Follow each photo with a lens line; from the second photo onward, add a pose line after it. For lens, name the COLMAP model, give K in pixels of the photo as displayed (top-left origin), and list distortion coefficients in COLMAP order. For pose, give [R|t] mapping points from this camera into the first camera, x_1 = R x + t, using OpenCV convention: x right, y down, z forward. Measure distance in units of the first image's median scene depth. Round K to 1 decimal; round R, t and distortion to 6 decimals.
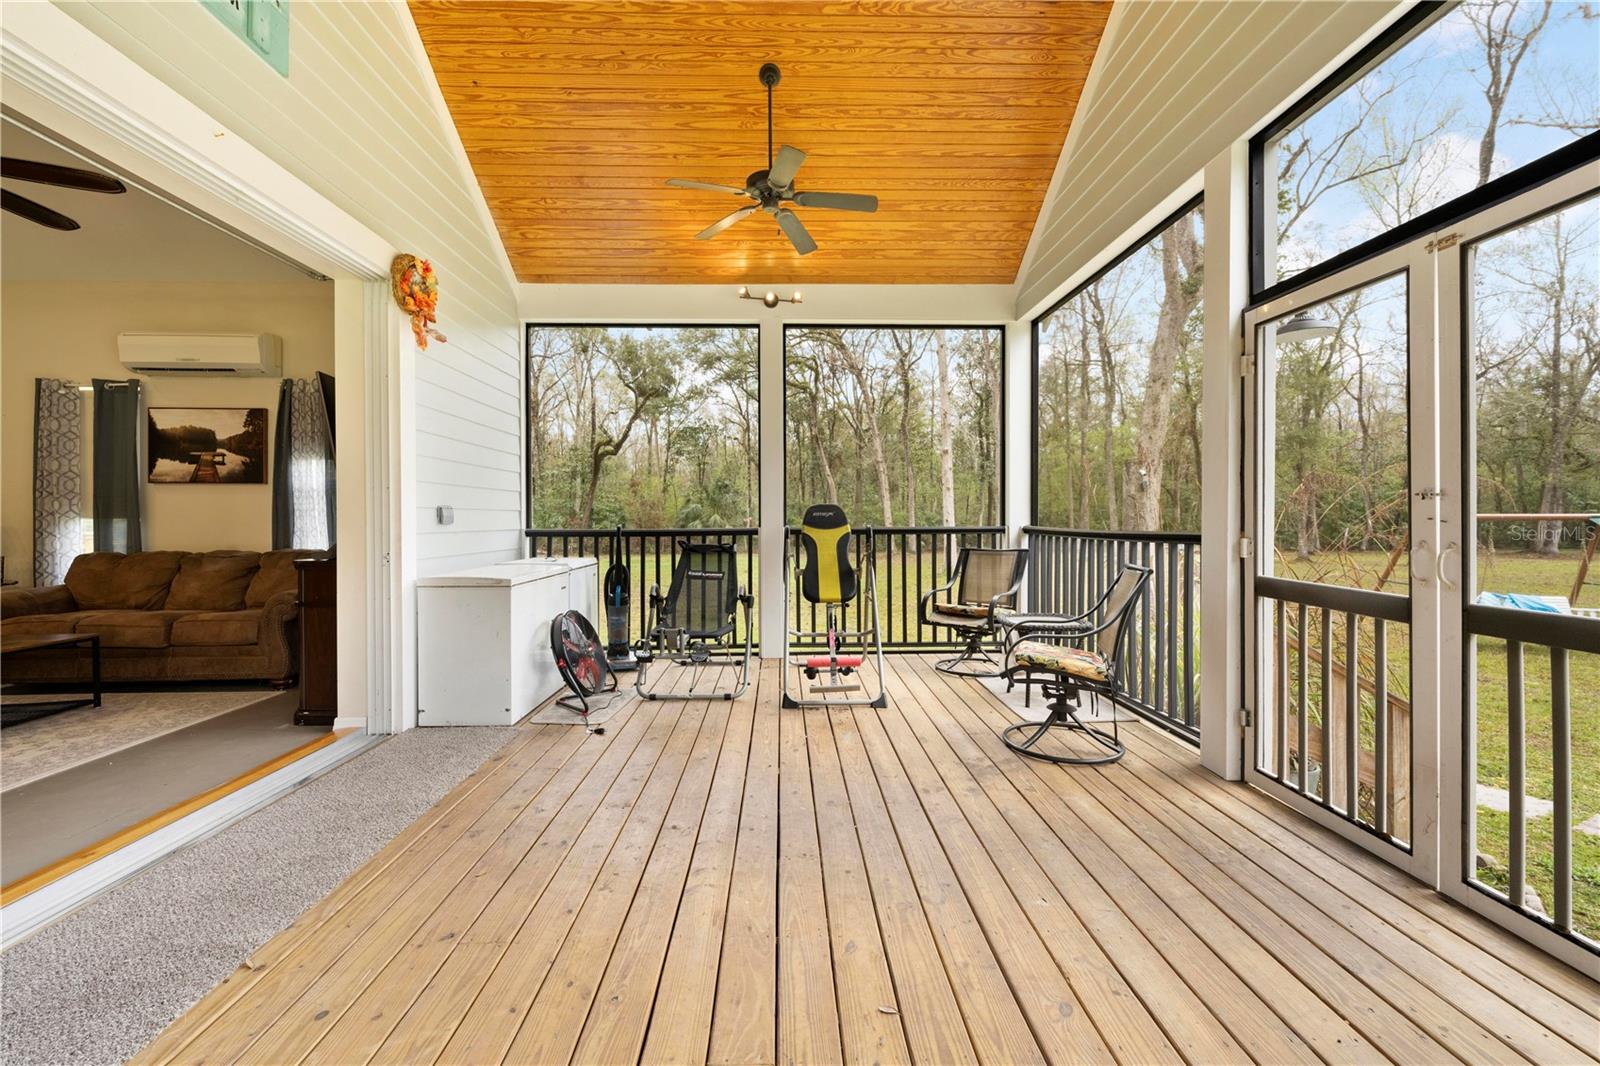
lens RADIAL K [[643.9, 0, 800.0], [0, 643.9, 521.3], [0, 0, 1]] dist [-0.002717, 0.000879]
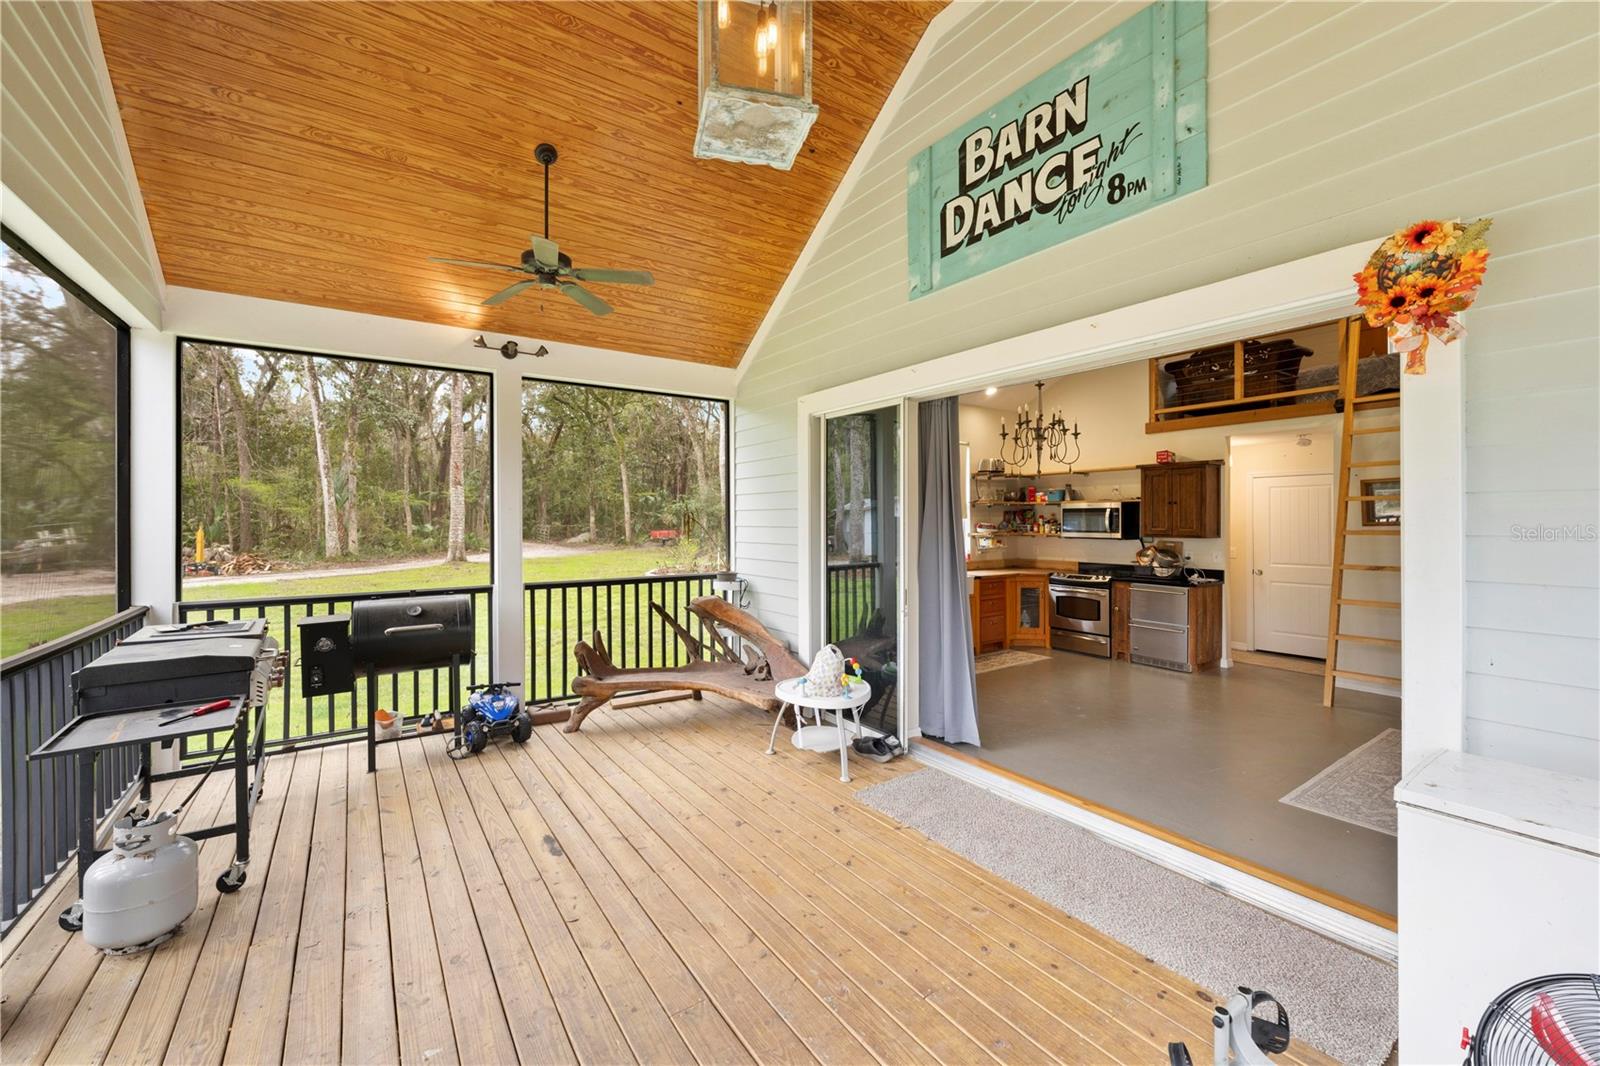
lens RADIAL K [[643.9, 0, 801.6], [0, 643.9, 518.8], [0, 0, 1]] dist [-0.002717, 0.000879]
pose [[-0.835460, 0.006879, -0.549508, 0.167330], [0.005339, 0.999976, 0.004402, -0.093179], [0.549525, 0.000744, -0.835477, 0.827794]]
